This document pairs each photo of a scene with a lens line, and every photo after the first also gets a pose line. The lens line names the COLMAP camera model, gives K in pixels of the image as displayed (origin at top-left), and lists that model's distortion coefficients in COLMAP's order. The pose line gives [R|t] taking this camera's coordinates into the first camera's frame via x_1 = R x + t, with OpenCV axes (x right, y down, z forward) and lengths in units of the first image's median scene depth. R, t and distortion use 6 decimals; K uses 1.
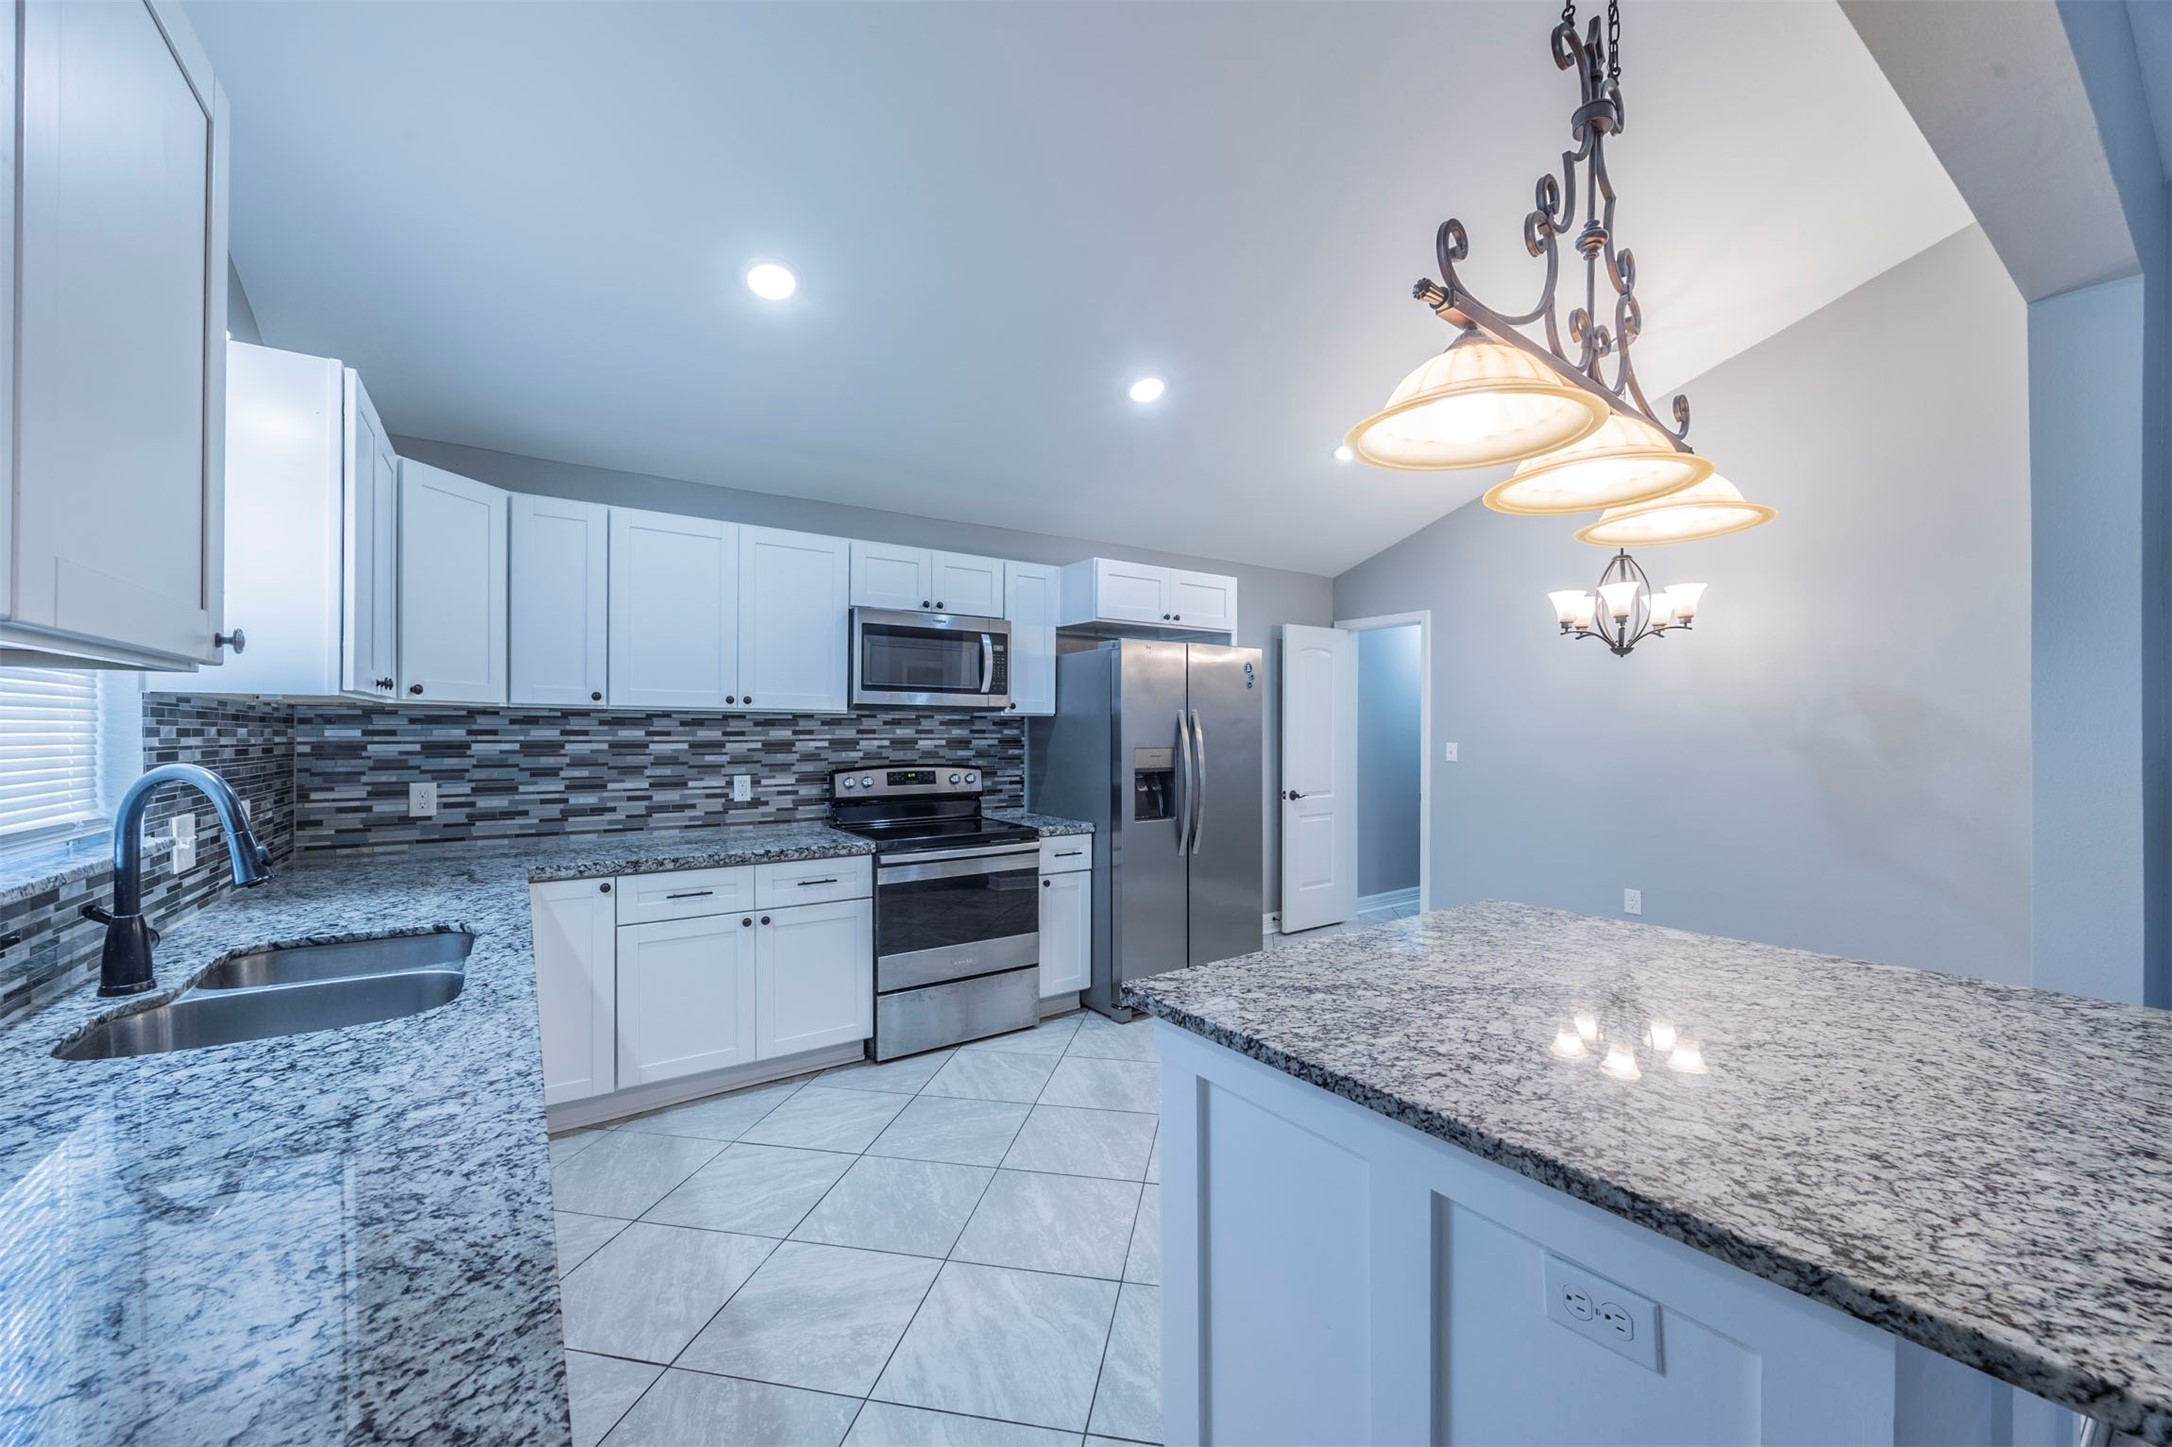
lens RADIAL K [[837.1, 0, 1077.2], [0, 837.1, 735.5], [0, 0, 1]] dist [-0.007640, 0.001133]
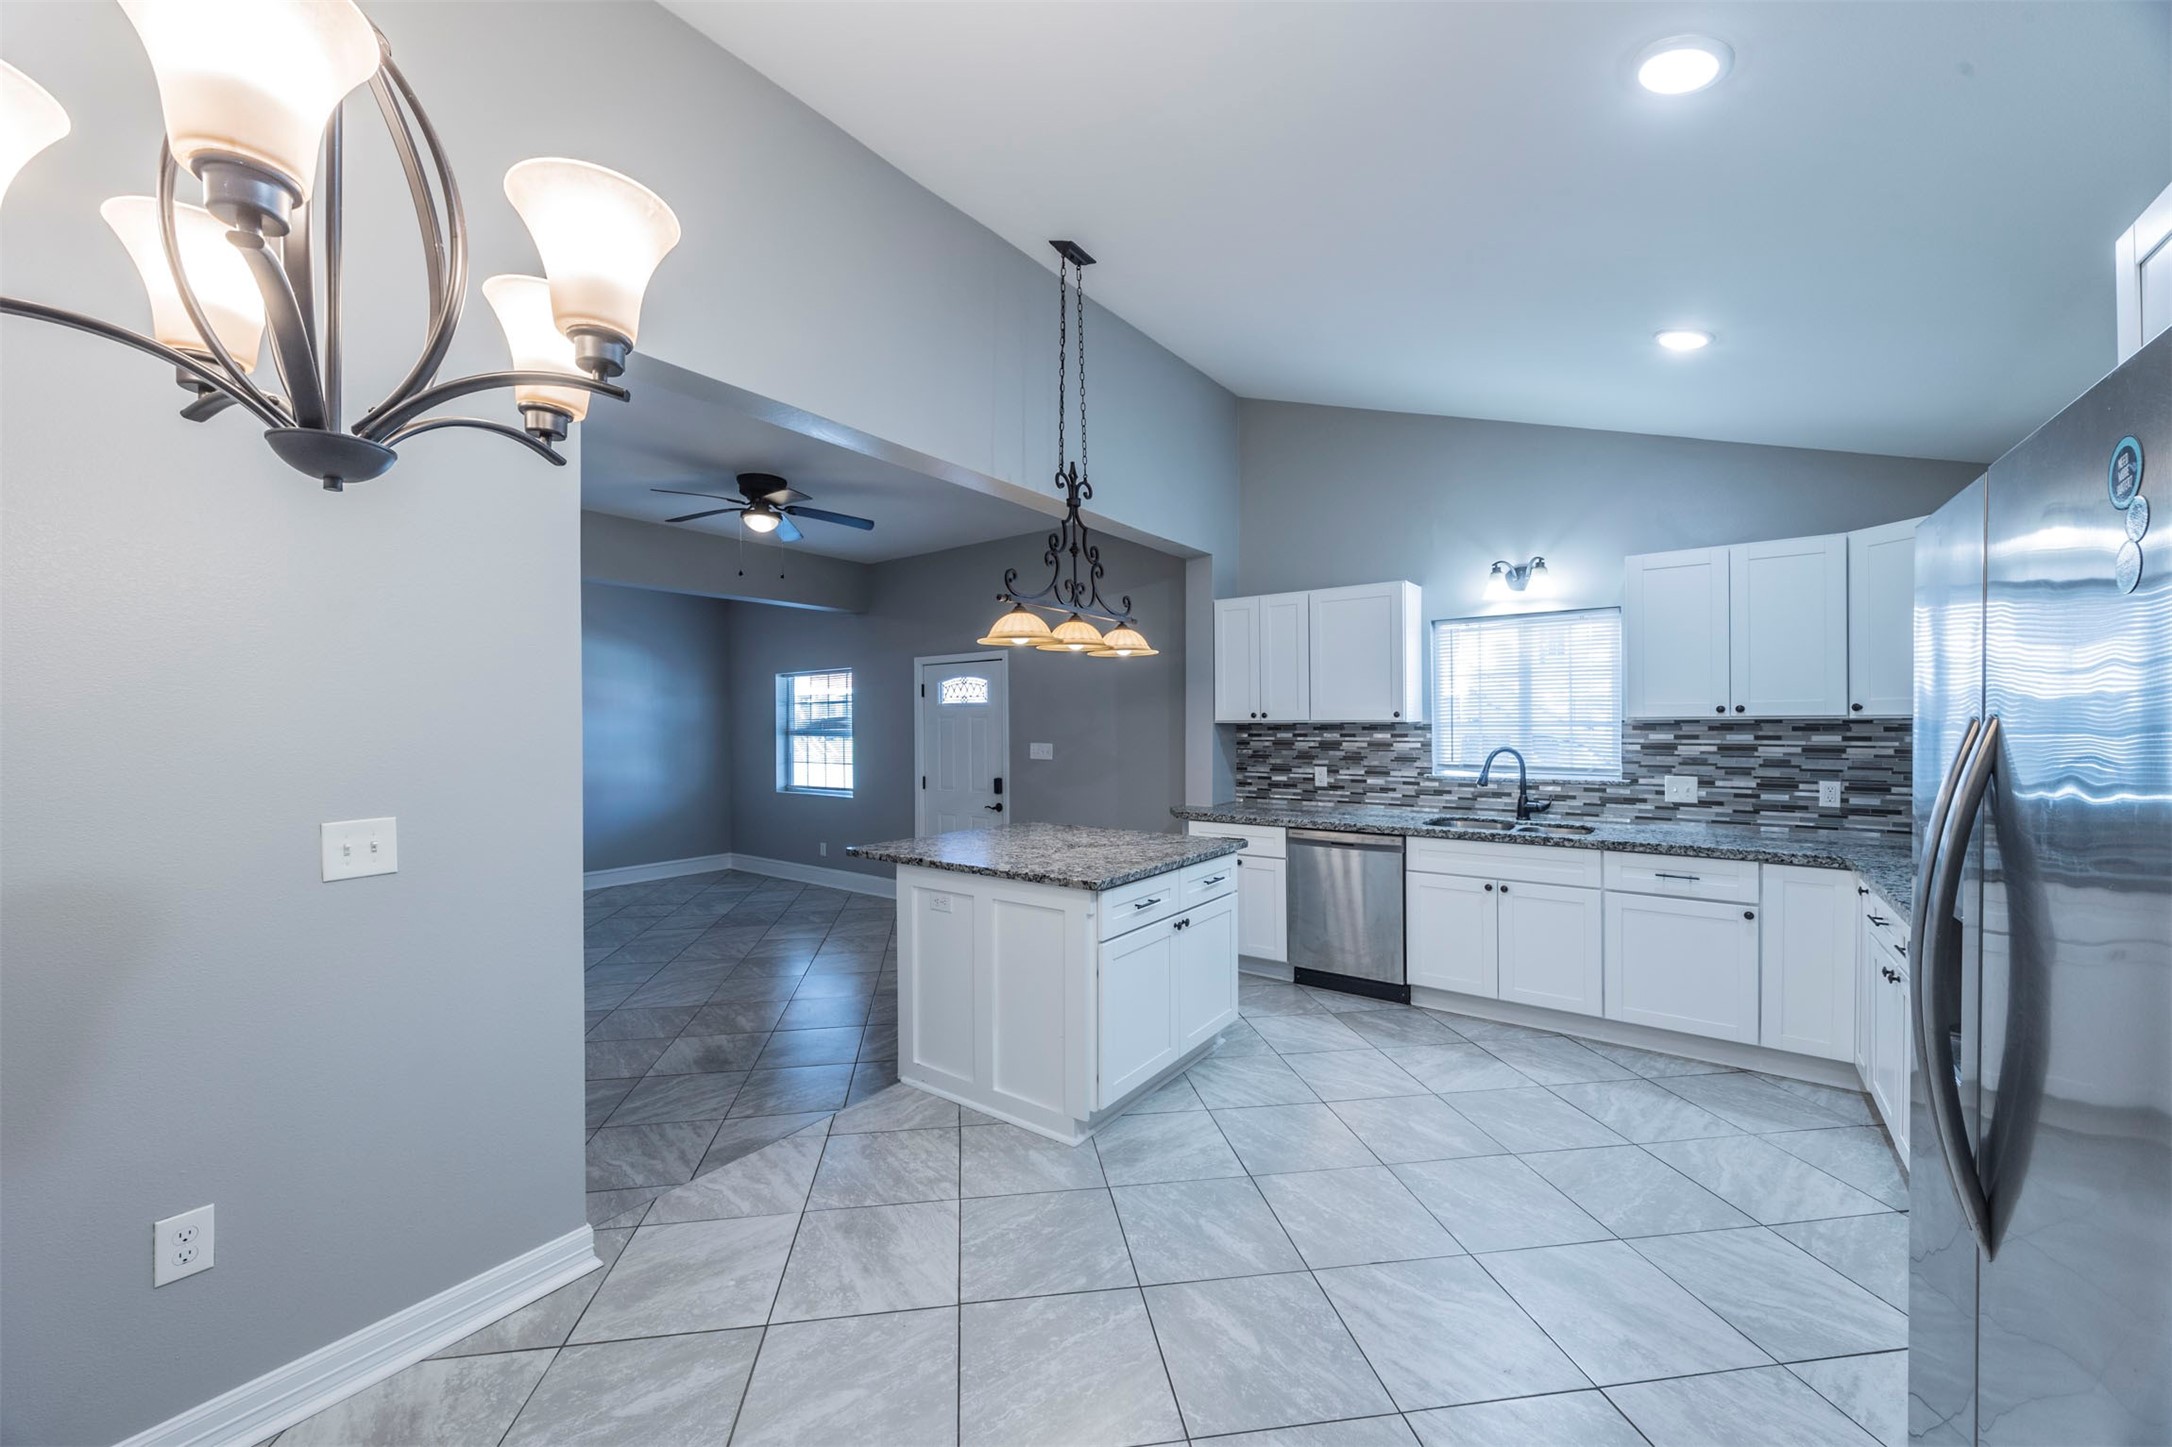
lens RADIAL K [[837.1, 0, 1077.2], [0, 837.1, 719.4], [0, 0, 1]] dist [-0.007640, 0.001133]
pose [[-0.945238, 0.006728, -0.326313, 0.568978], [0.004047, 0.999952, 0.008896, -0.037572], [0.326357, 0.007089, -0.945220, 1.341272]]
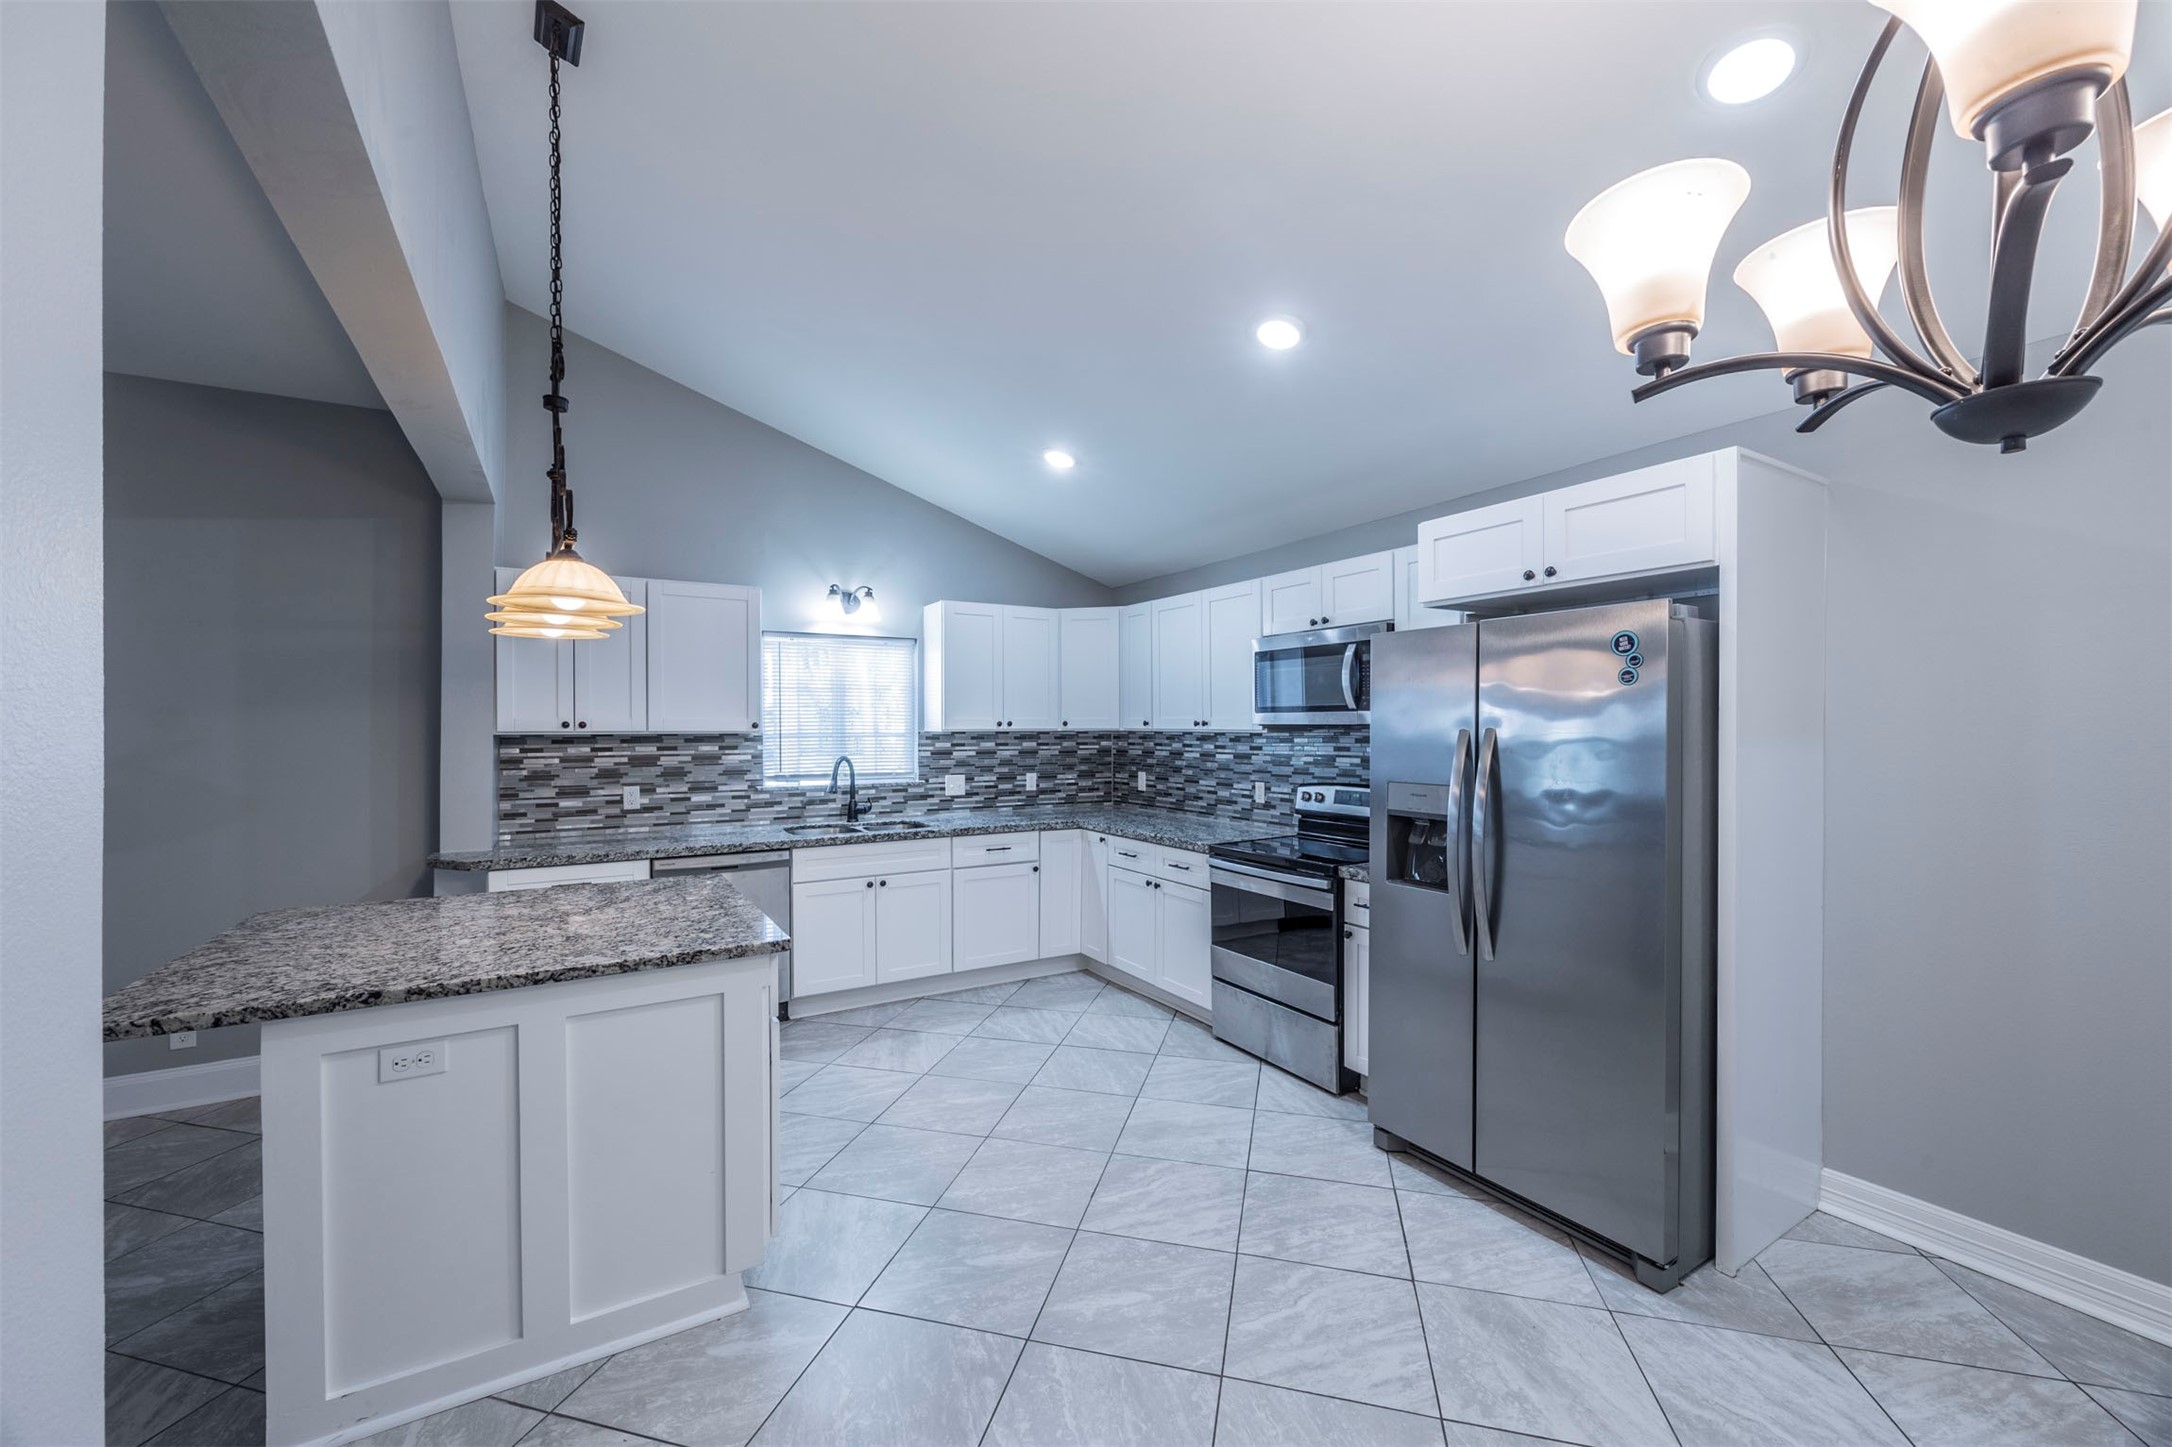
lens RADIAL K [[837.1, 0, 1095.4], [0, 837.1, 730.3], [0, 0, 1]] dist [-0.007640, 0.001133]
pose [[-0.047542, 0.002125, -0.998867, 0.888769], [-0.008039, 0.999965, 0.002510, -0.031681], [0.998837, 0.008150, -0.047523, 0.854195]]
